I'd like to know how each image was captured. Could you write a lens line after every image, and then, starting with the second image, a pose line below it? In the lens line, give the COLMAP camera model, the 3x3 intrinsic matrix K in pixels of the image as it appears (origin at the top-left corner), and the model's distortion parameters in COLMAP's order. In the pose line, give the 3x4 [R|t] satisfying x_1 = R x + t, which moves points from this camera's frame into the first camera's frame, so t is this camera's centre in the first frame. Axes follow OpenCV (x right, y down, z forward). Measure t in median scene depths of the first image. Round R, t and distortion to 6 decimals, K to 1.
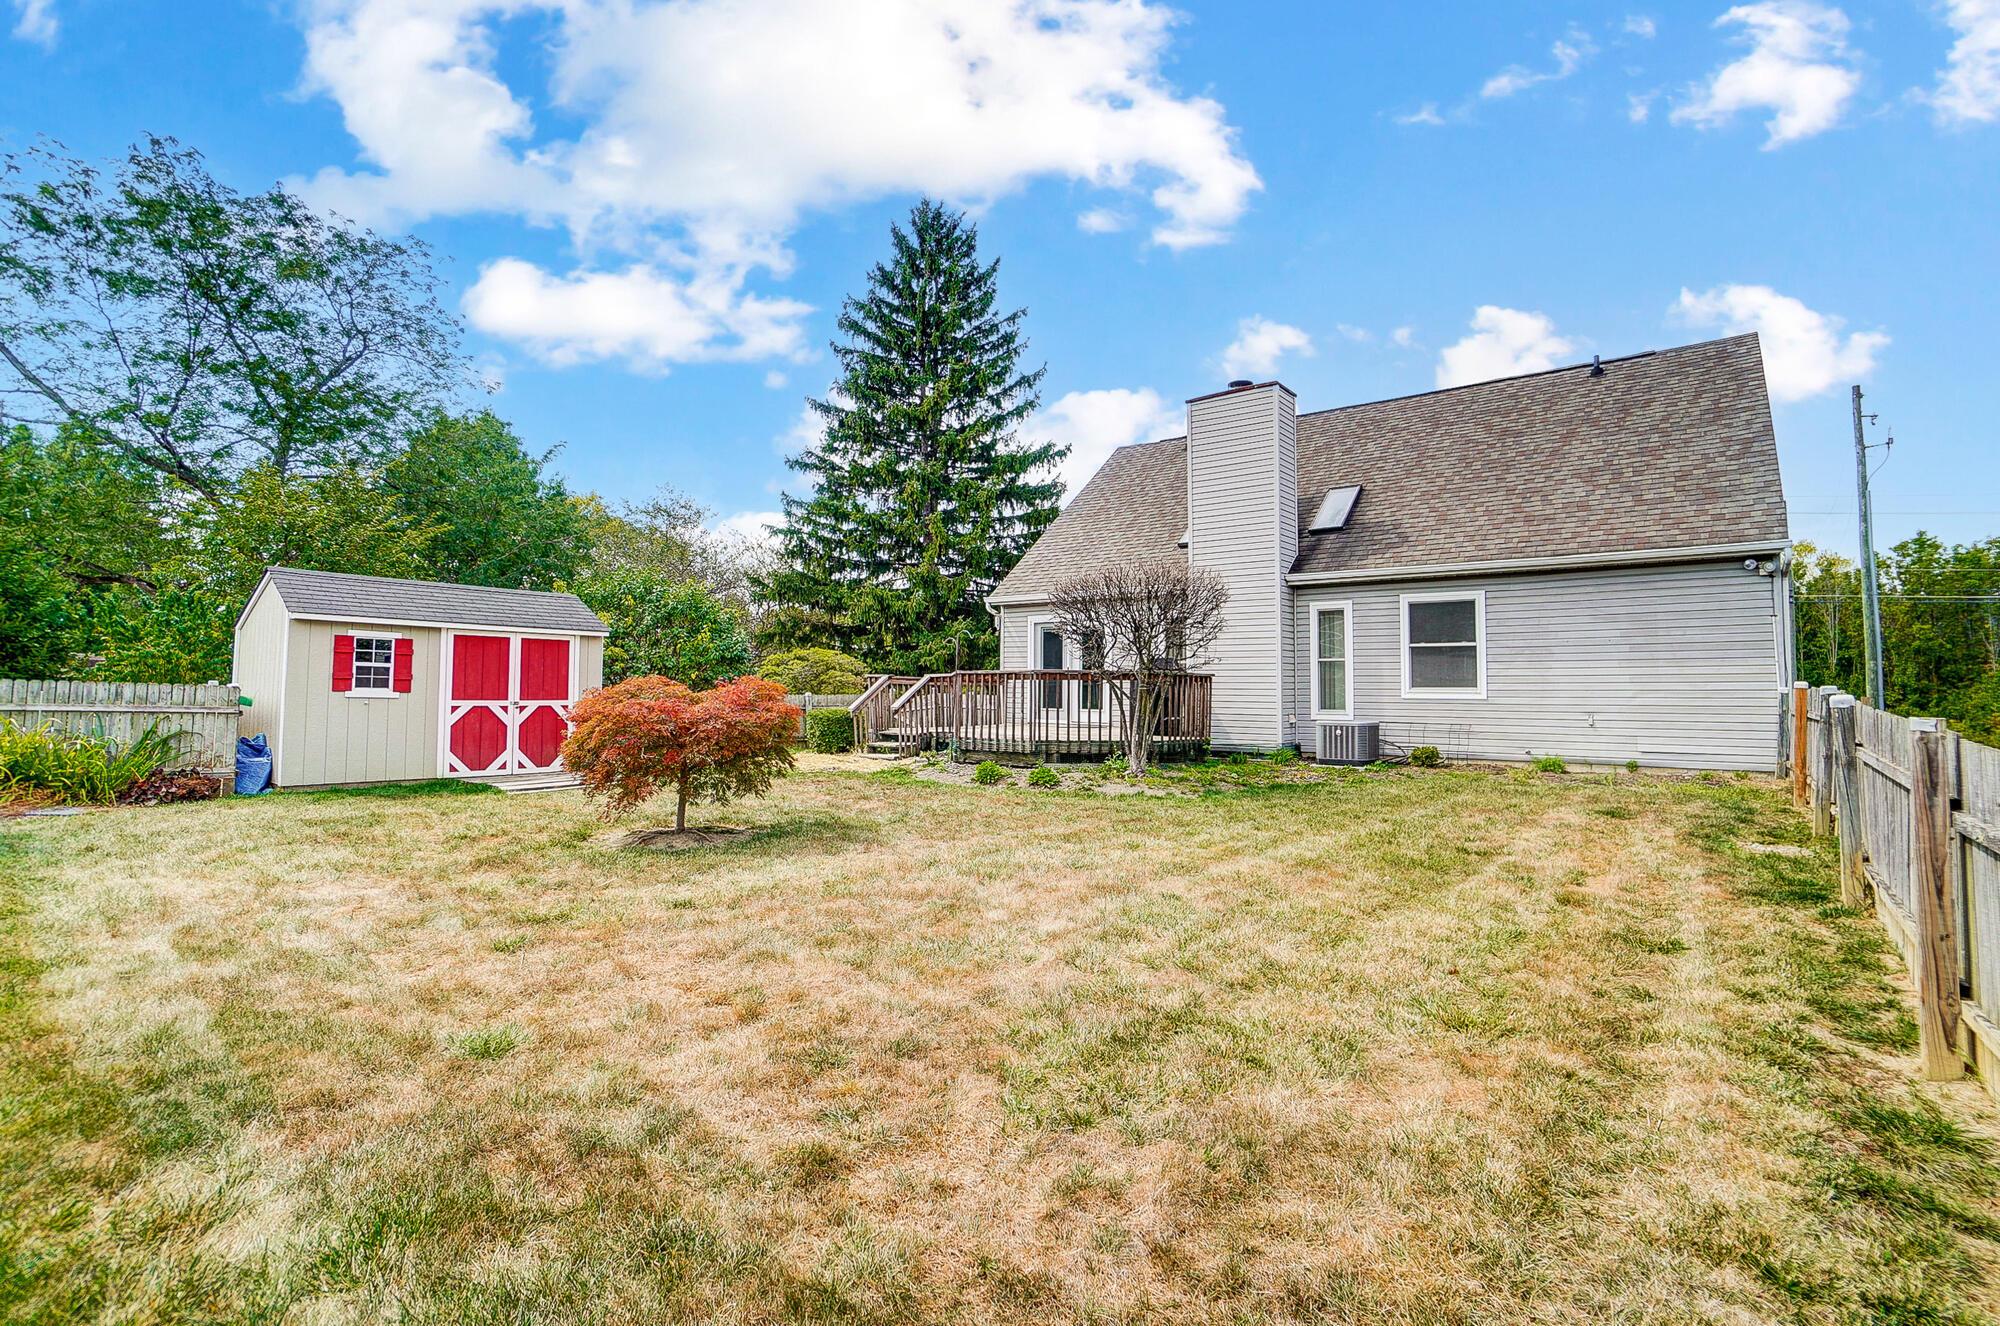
lens RADIAL K [[886.7, 0, 992.6], [0, 886.7, 653.1], [0, 0, 1]] dist [-0.065965, 0.024732]
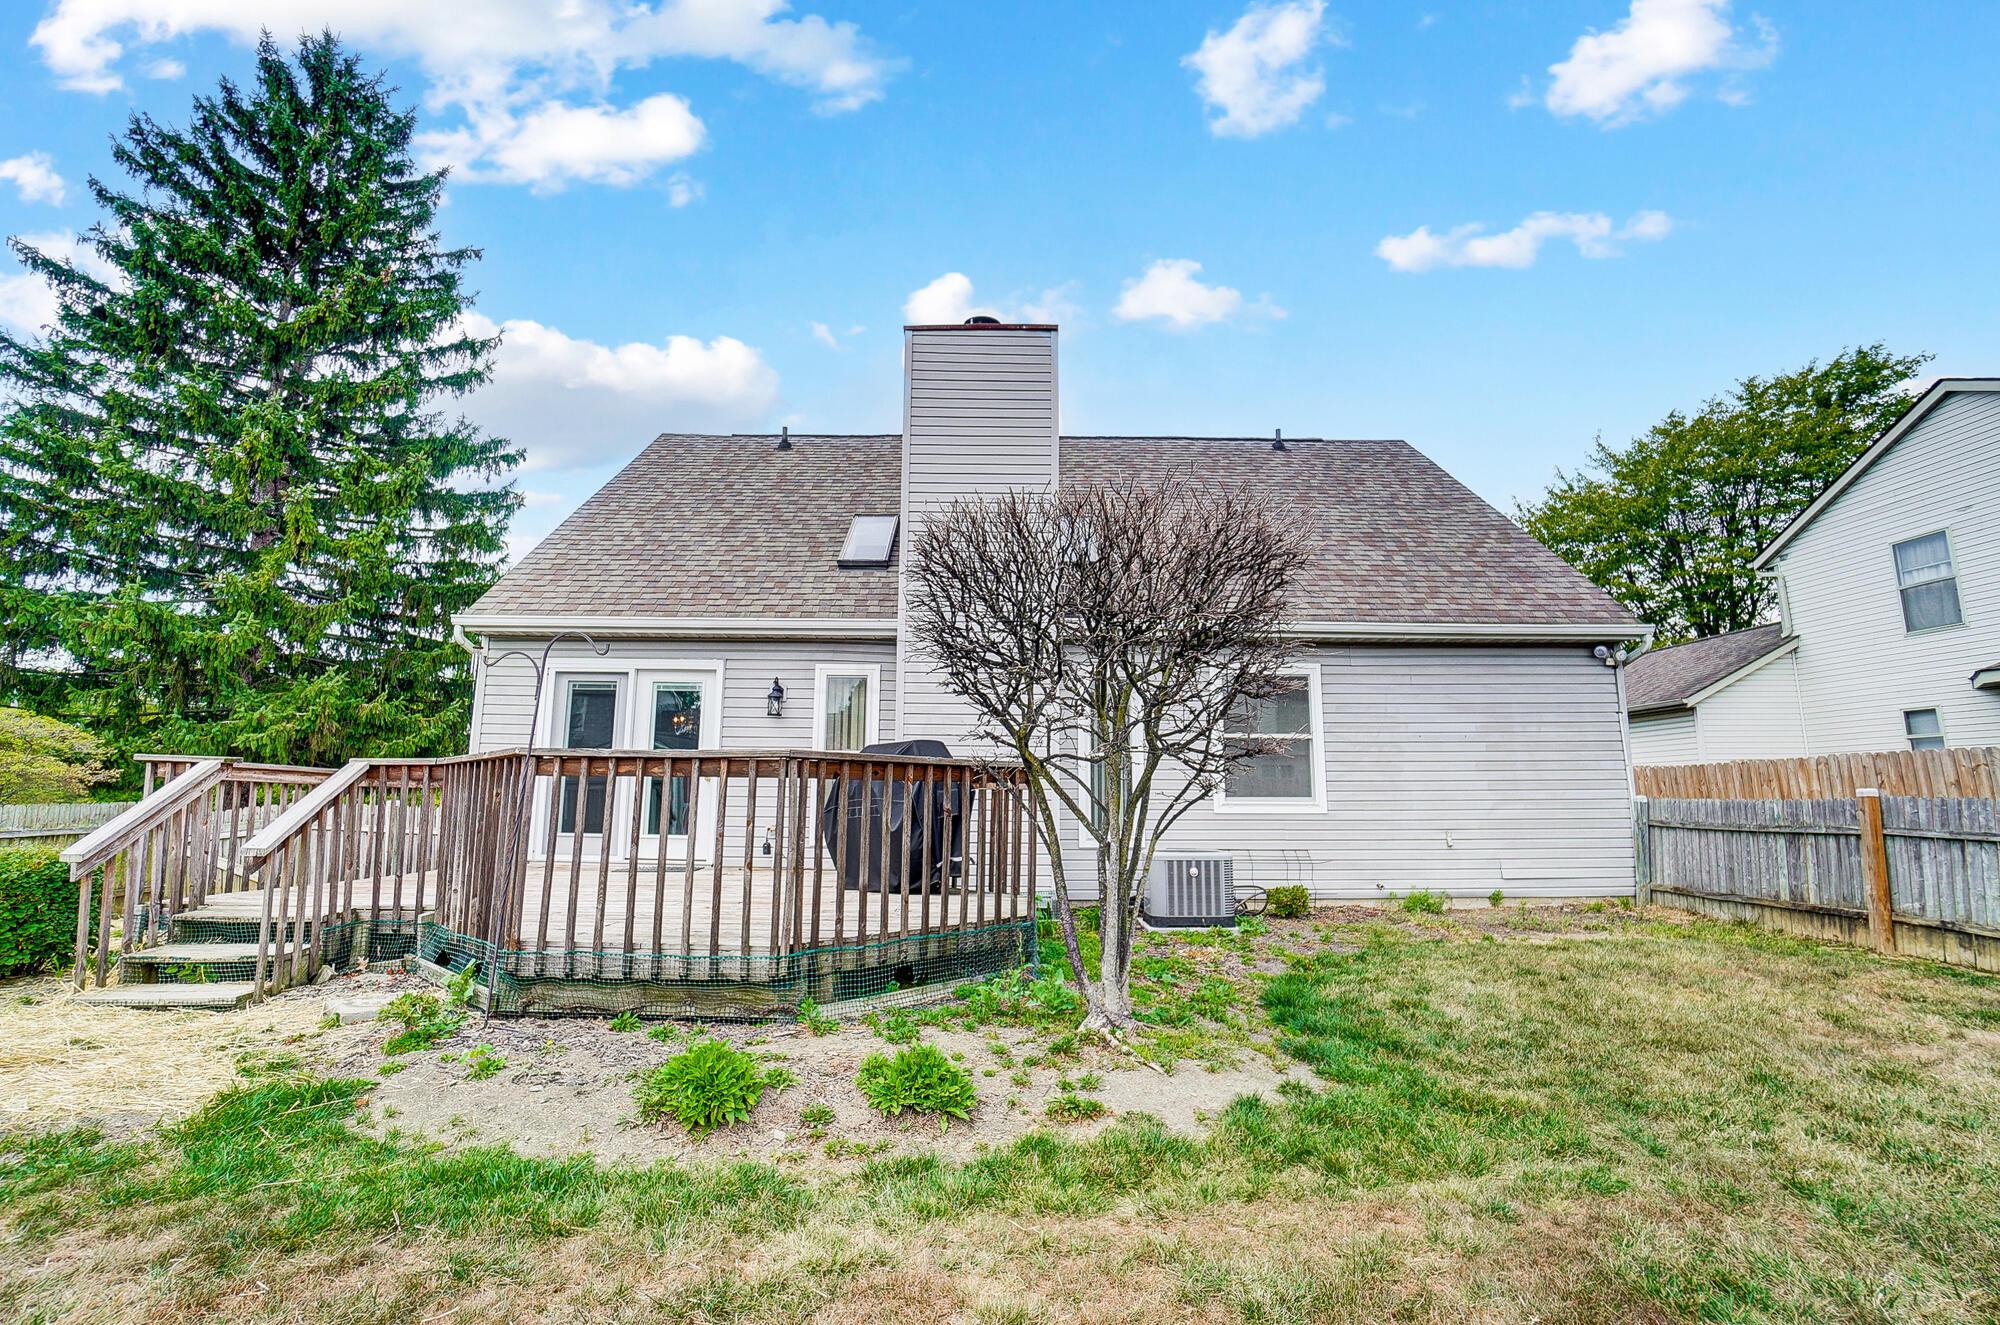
lens RADIAL K [[886.7, 0, 992.6], [0, 886.7, 652.6], [0, 0, 1]] dist [-0.065965, 0.024732]
pose [[0.774040, 0.102206, 0.624833, -0.058688], [-0.027397, 0.991367, -0.128223, 0.011136], [-0.632544, 0.082131, 0.770158, 0.311562]]
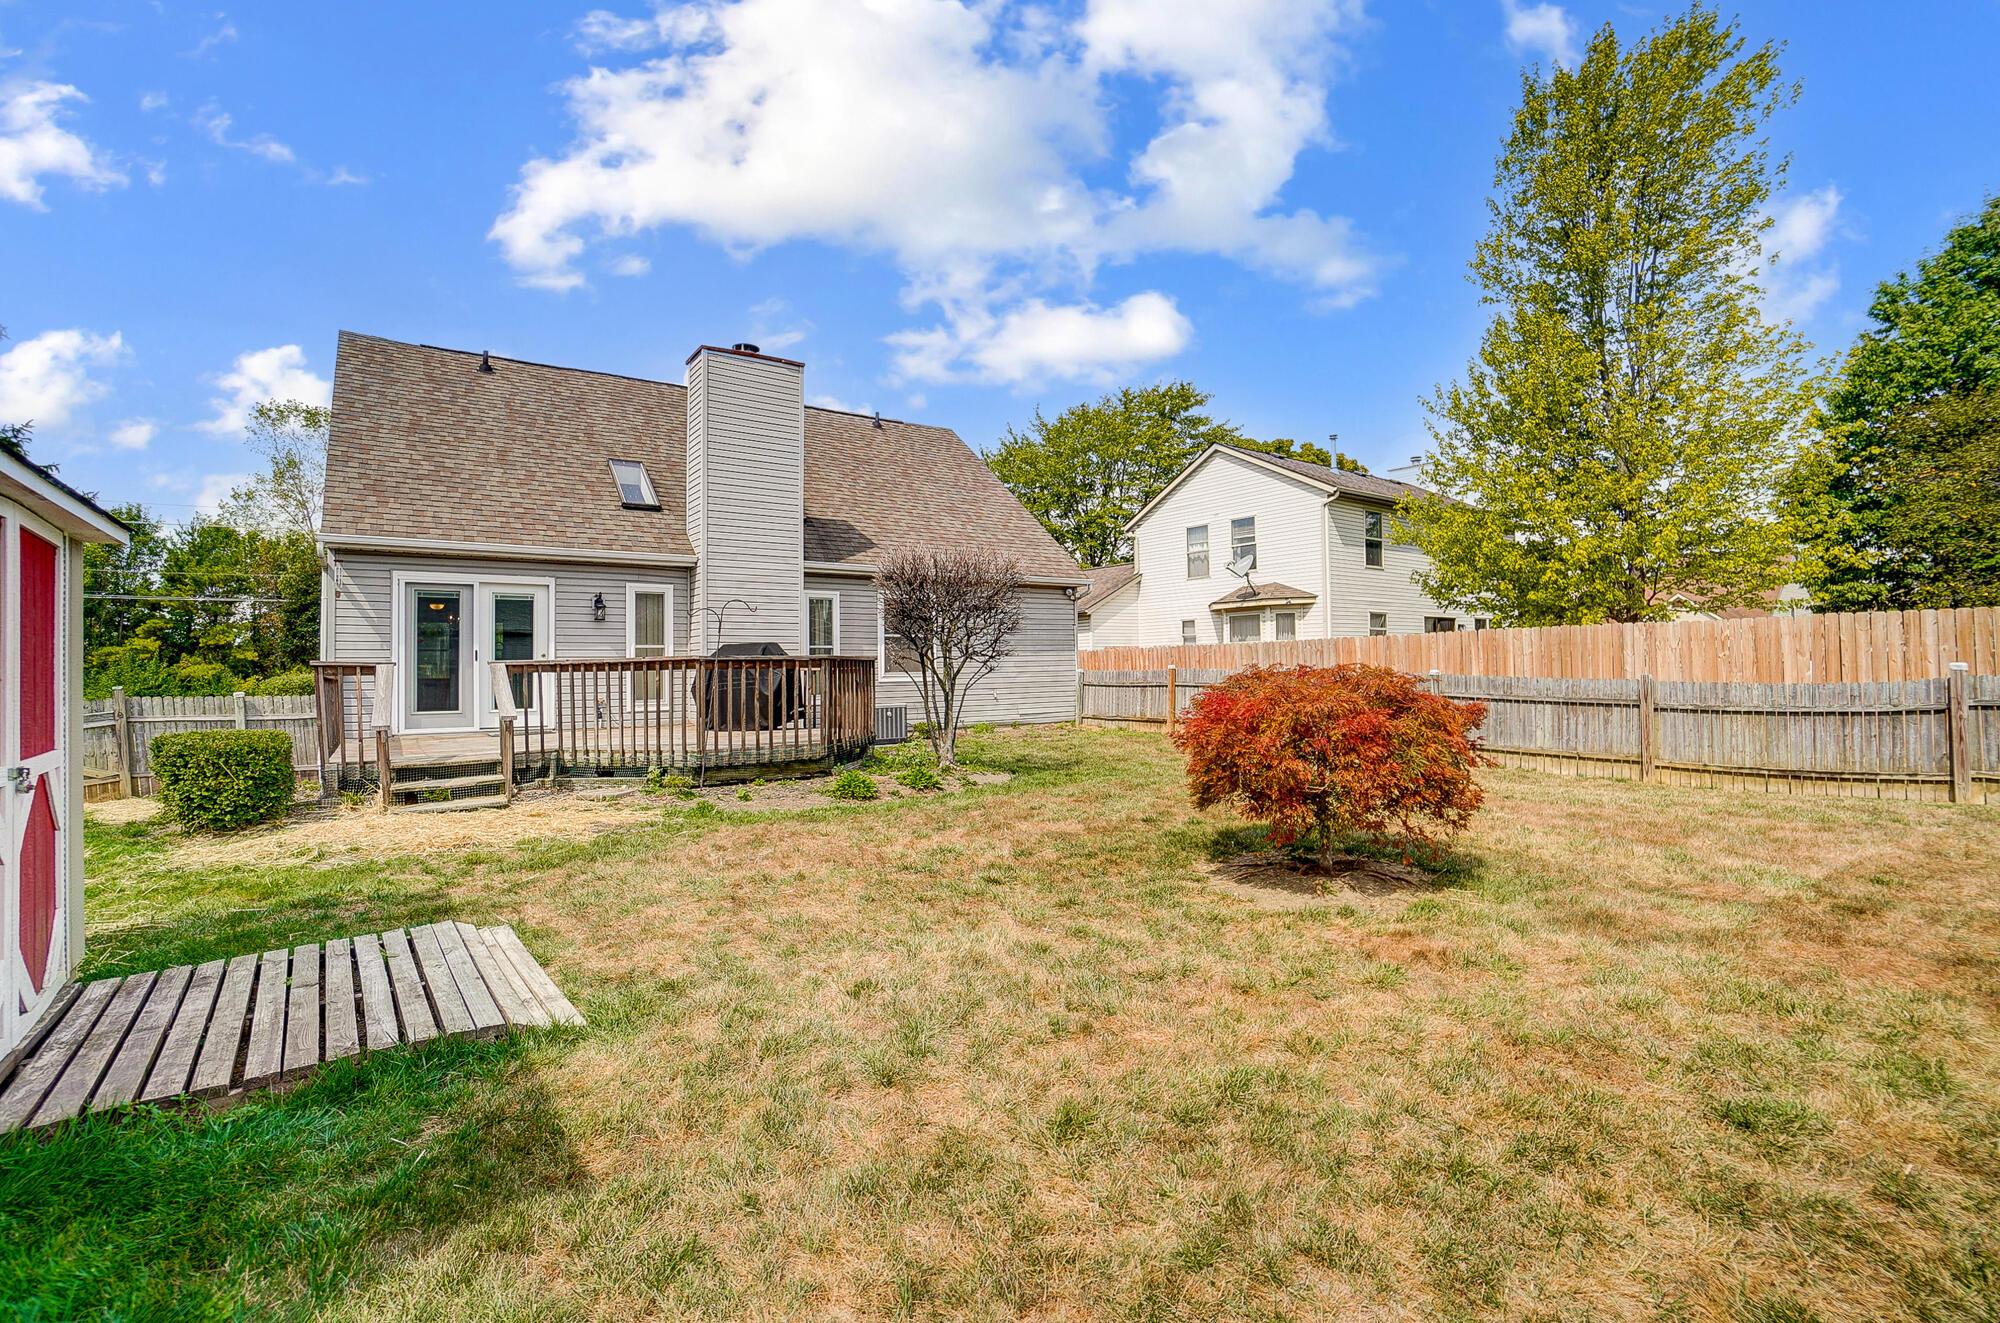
lens RADIAL K [[886.7, 0, 992.6], [0, 886.7, 651.6], [0, 0, 1]] dist [-0.065965, 0.024732]
pose [[0.264856, 0.009107, 0.964245, -0.329071], [-0.021258, 0.999768, -0.003603, 0.007399], [-0.964053, -0.019544, 0.264989, 0.302794]]
